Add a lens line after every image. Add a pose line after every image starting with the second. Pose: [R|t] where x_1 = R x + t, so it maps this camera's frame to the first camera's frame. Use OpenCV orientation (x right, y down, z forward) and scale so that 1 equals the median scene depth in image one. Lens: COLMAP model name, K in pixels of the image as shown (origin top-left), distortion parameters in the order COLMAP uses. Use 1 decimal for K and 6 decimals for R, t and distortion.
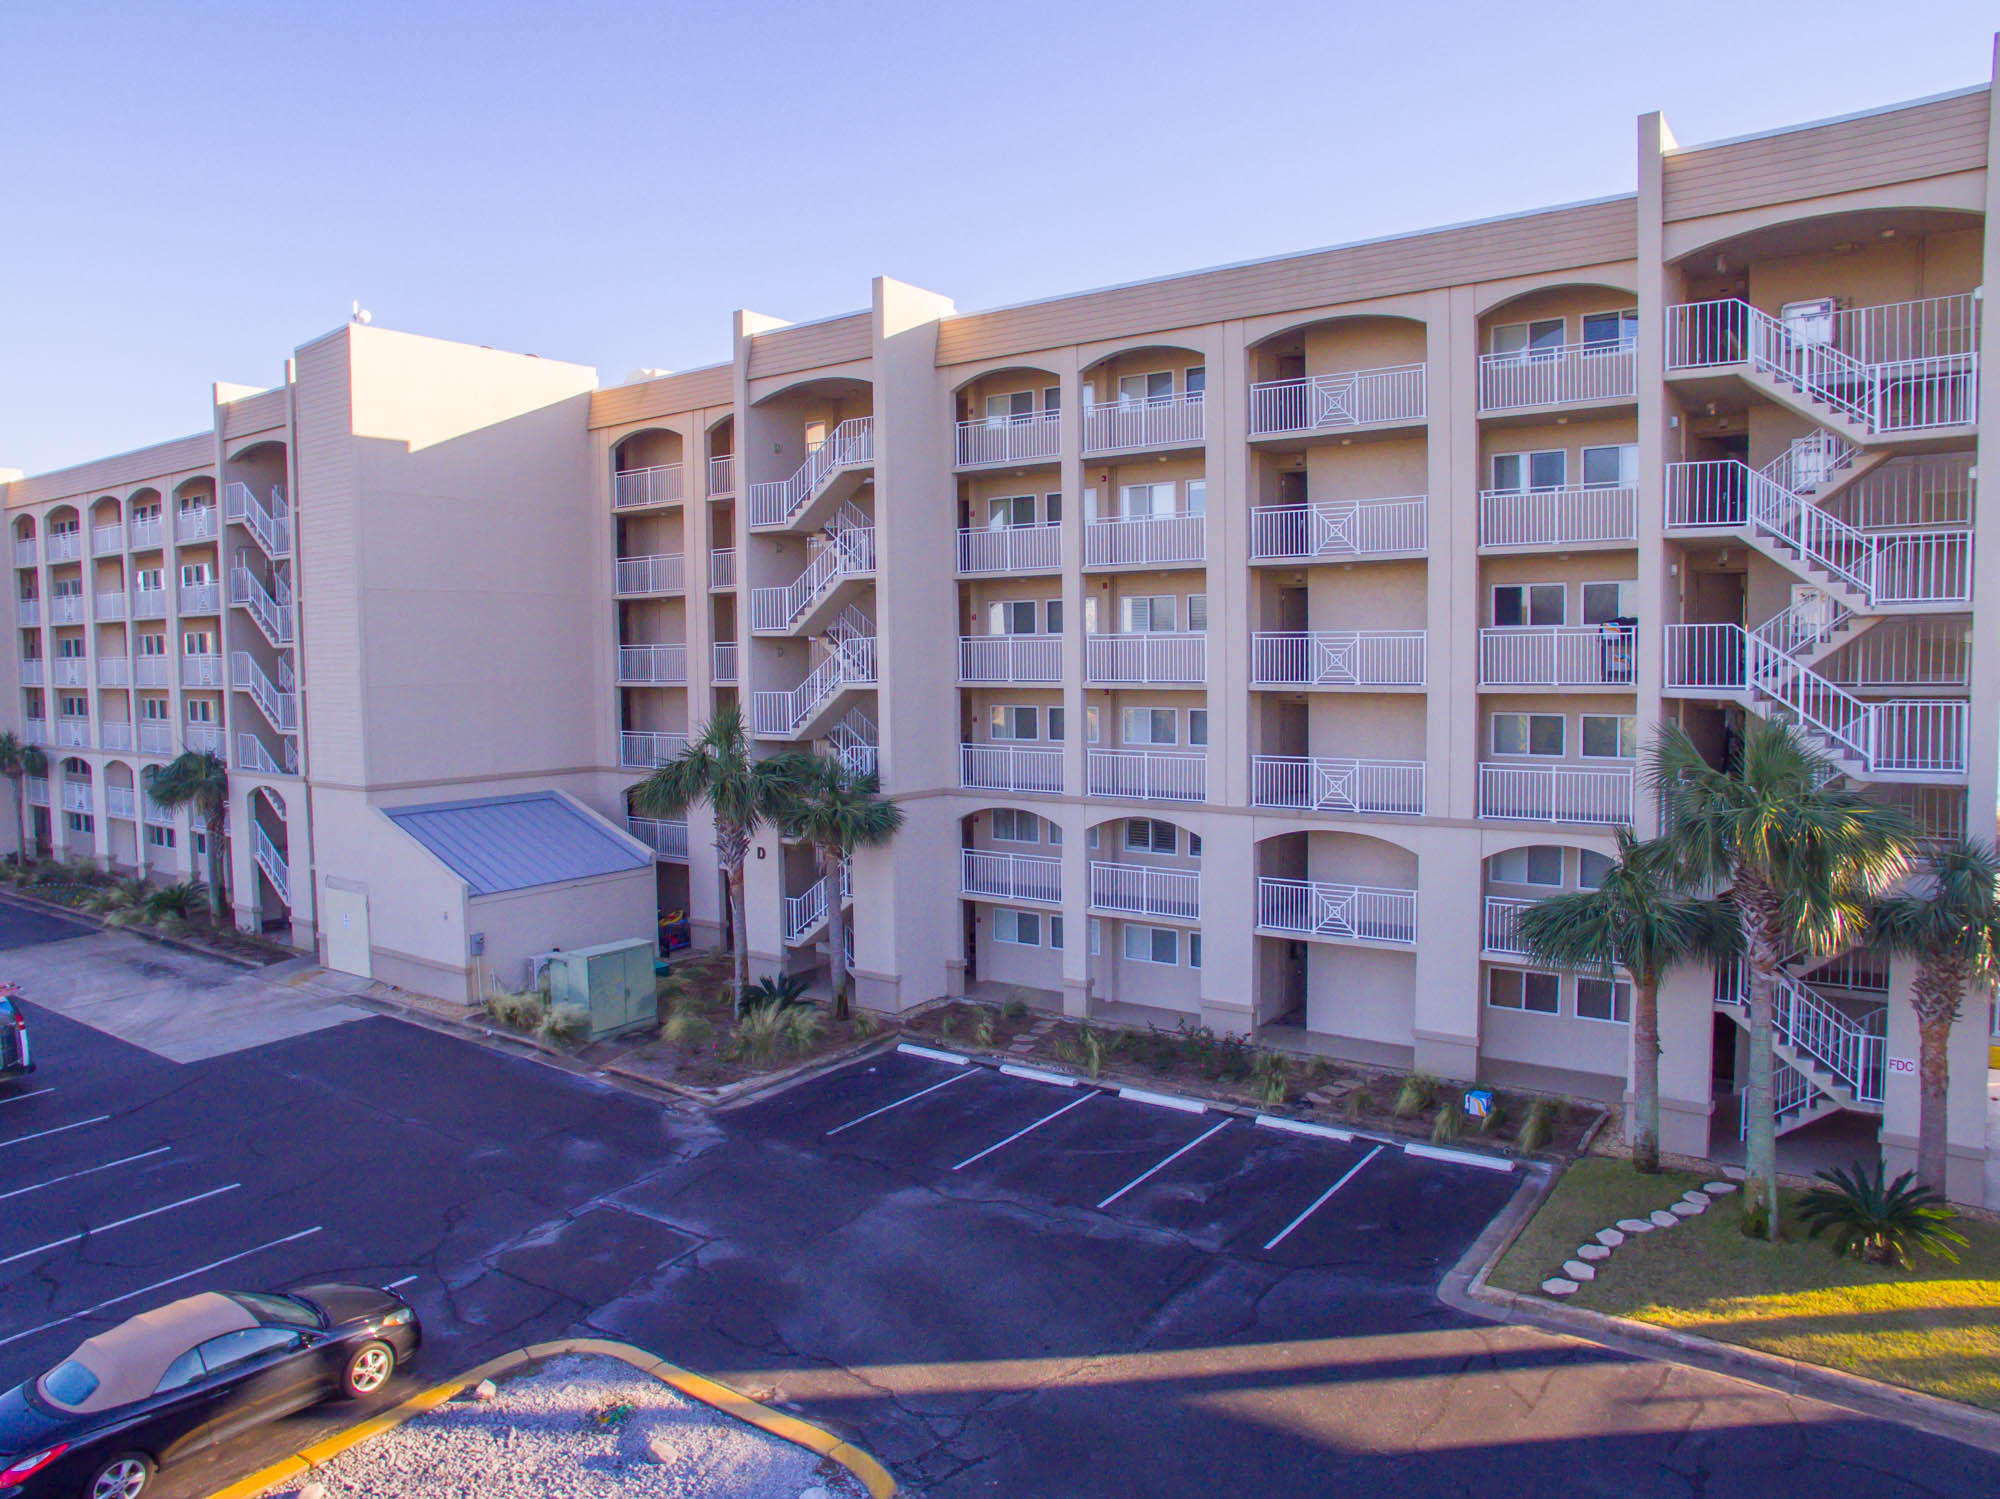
lens RADIAL K [[1380.8, 0, 999.5], [0, 1380.8, 707.0], [0, 0, 1]] dist [-0.126638, 0.094973]
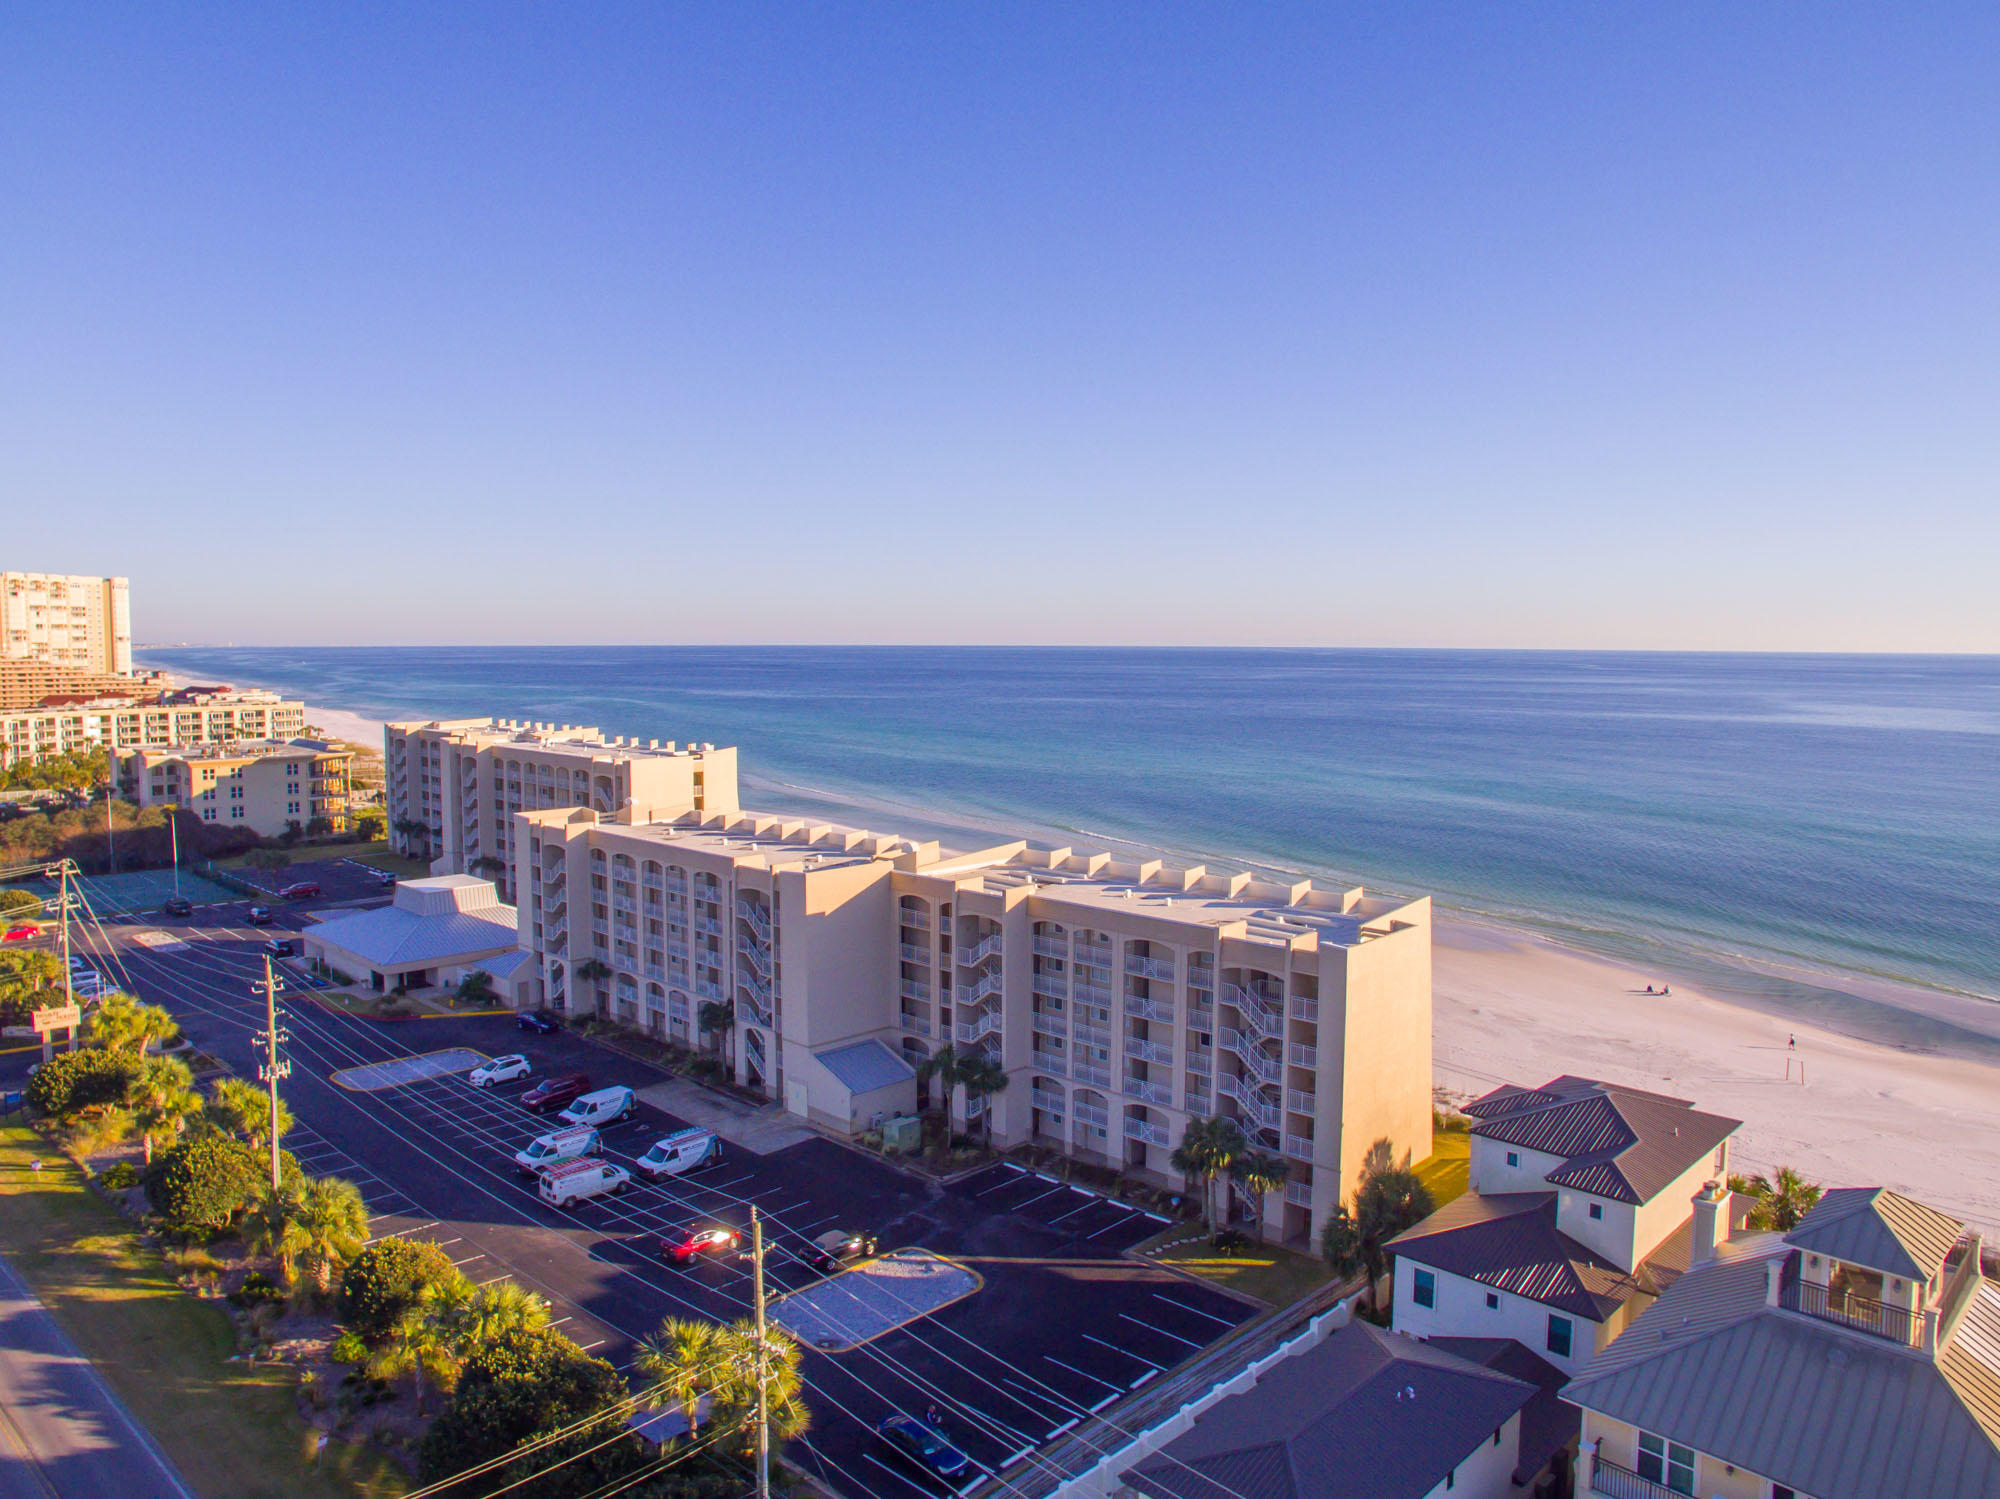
lens RADIAL K [[1380.8, 0, 999.5], [0, 1380.8, 707.0], [0, 0, 1]] dist [-0.126638, 0.094973]
pose [[0.989516, 0.020049, -0.143022, 0.293681], [-0.019896, 0.999799, 0.002505, -0.686702], [0.143043, 0.000366, 0.989716, -1.759650]]
